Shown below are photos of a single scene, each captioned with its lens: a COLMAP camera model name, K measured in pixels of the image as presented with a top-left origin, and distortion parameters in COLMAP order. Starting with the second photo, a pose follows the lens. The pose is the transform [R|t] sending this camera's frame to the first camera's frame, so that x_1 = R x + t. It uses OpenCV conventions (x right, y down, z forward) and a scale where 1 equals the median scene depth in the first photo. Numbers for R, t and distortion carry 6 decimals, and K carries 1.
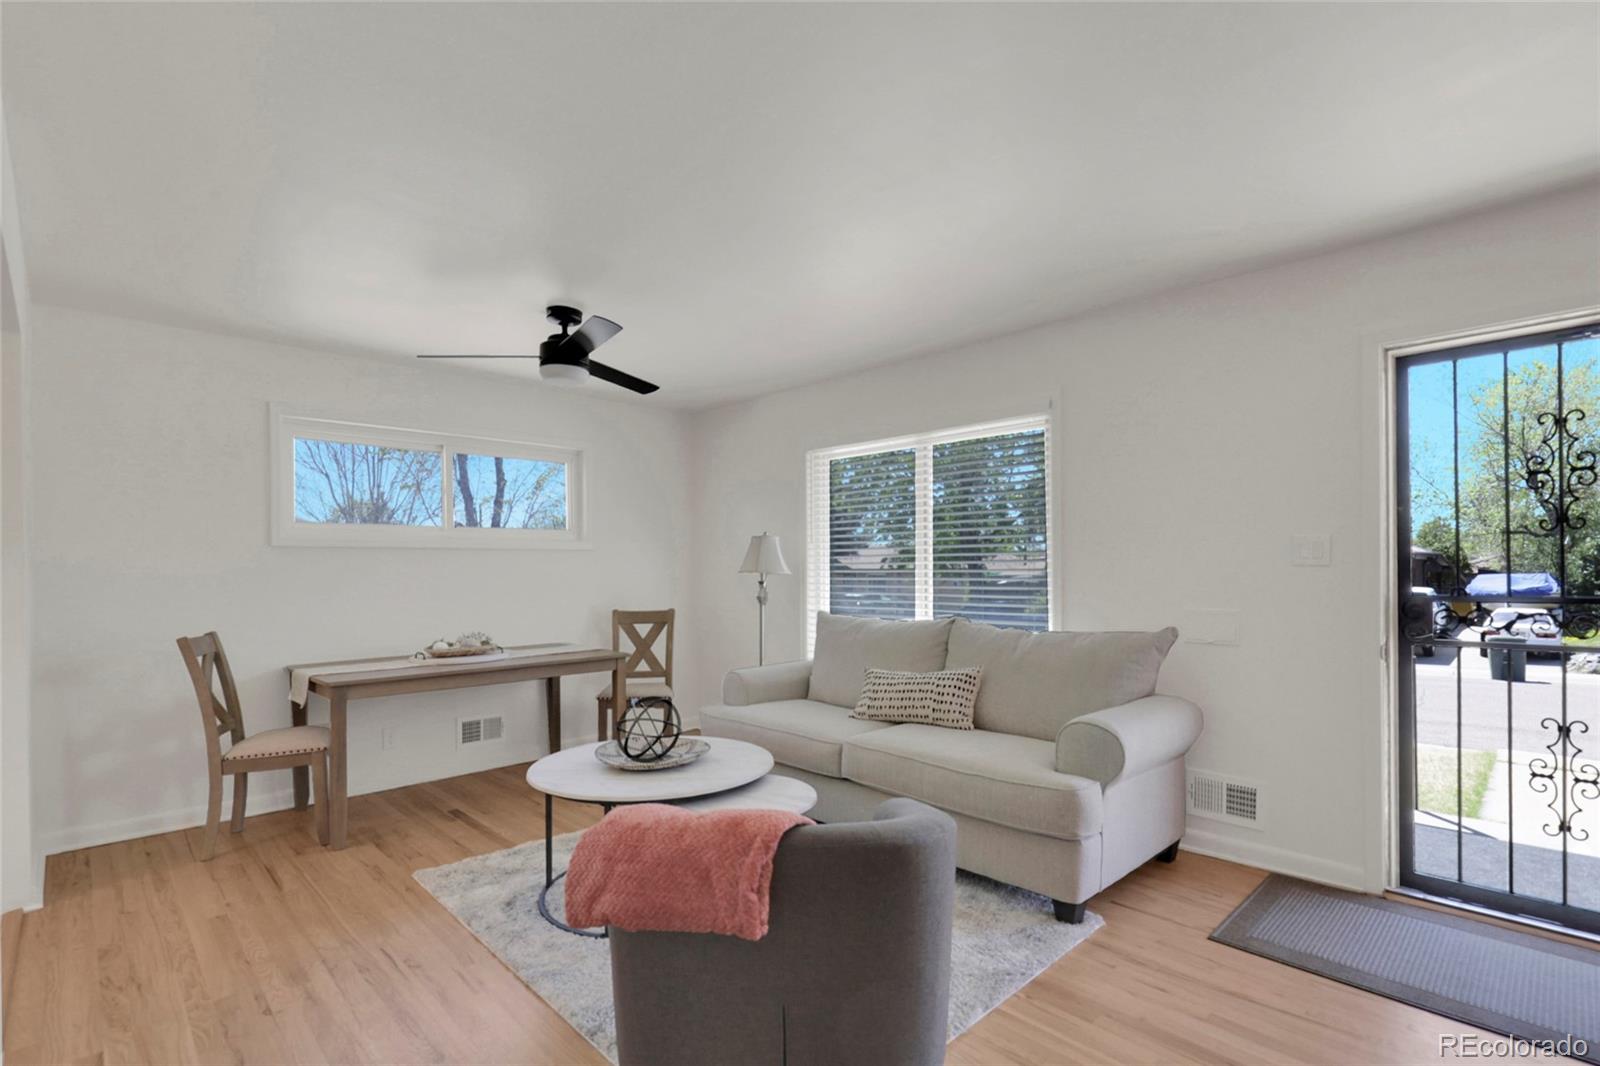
lens RADIAL K [[746.3, 0, 807.5], [0, 746.3, 565.9], [0, 0, 1]] dist [-0.000060, -0.000081]
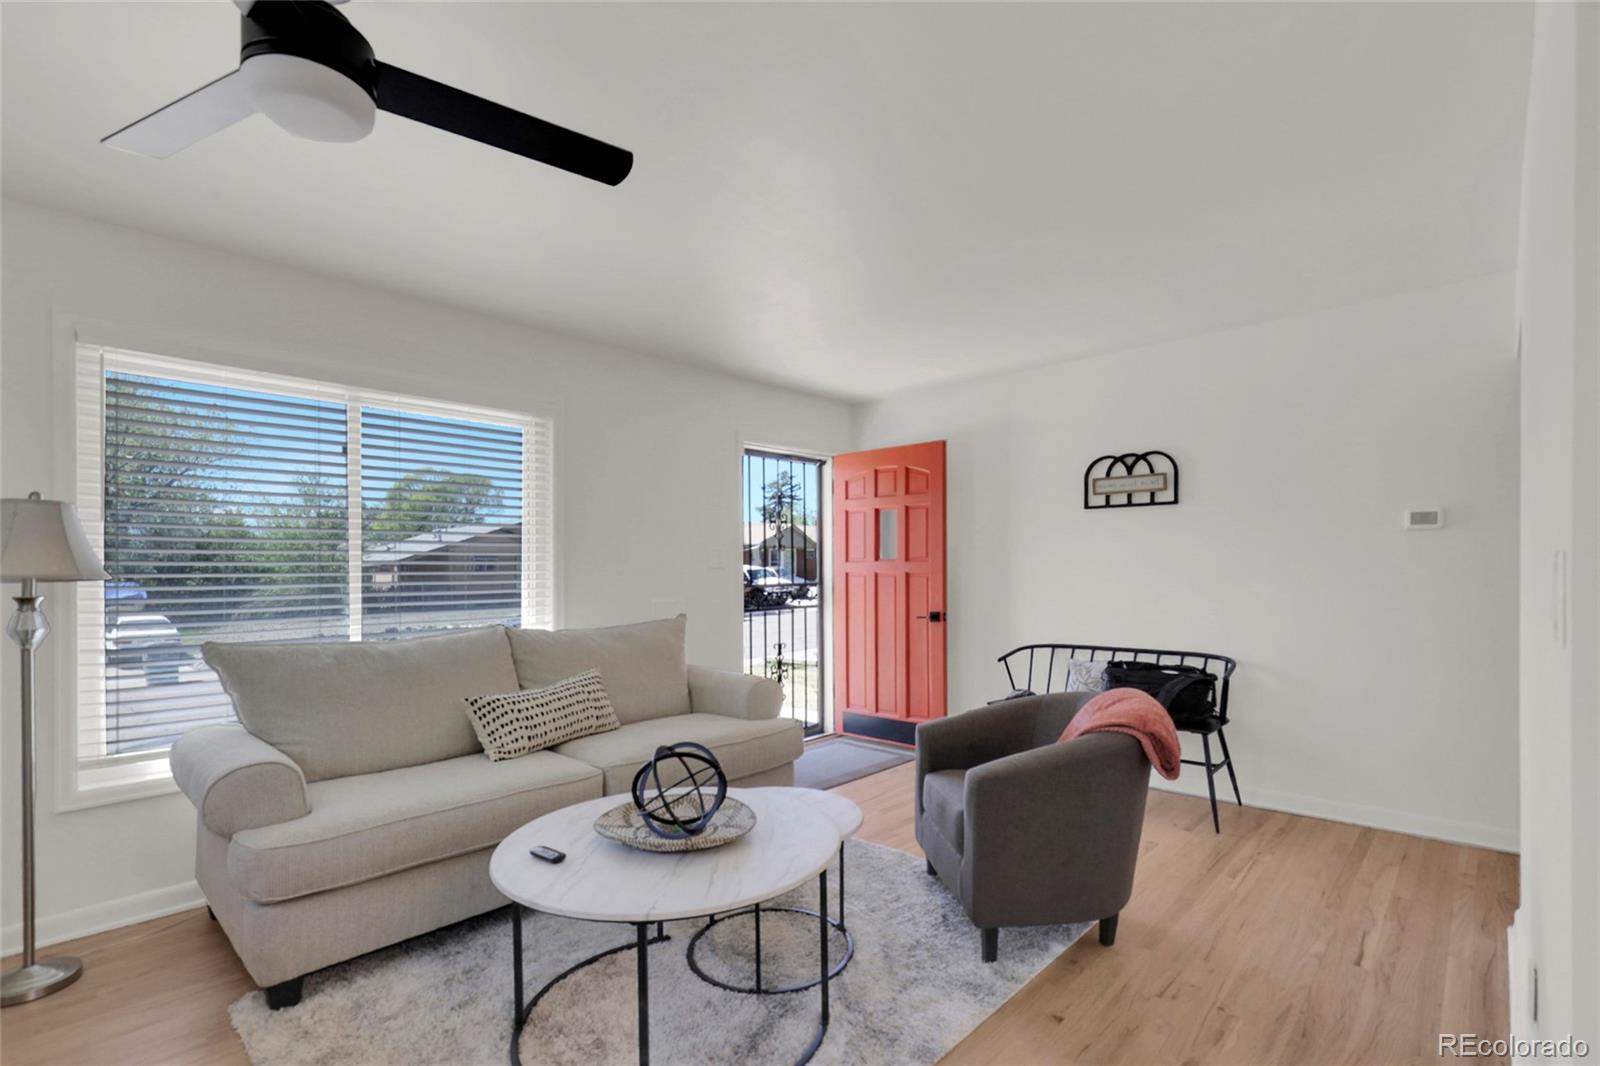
lens RADIAL K [[746.3, 0, 807.5], [0, 746.3, 565.9], [0, 0, 1]] dist [-0.000060, -0.000081]
pose [[-0.040292, 0.007830, 0.999157, -0.795430], [0.003904, 0.999963, -0.007679, 0.009048], [-0.999180, 0.003591, -0.040321, 0.777623]]
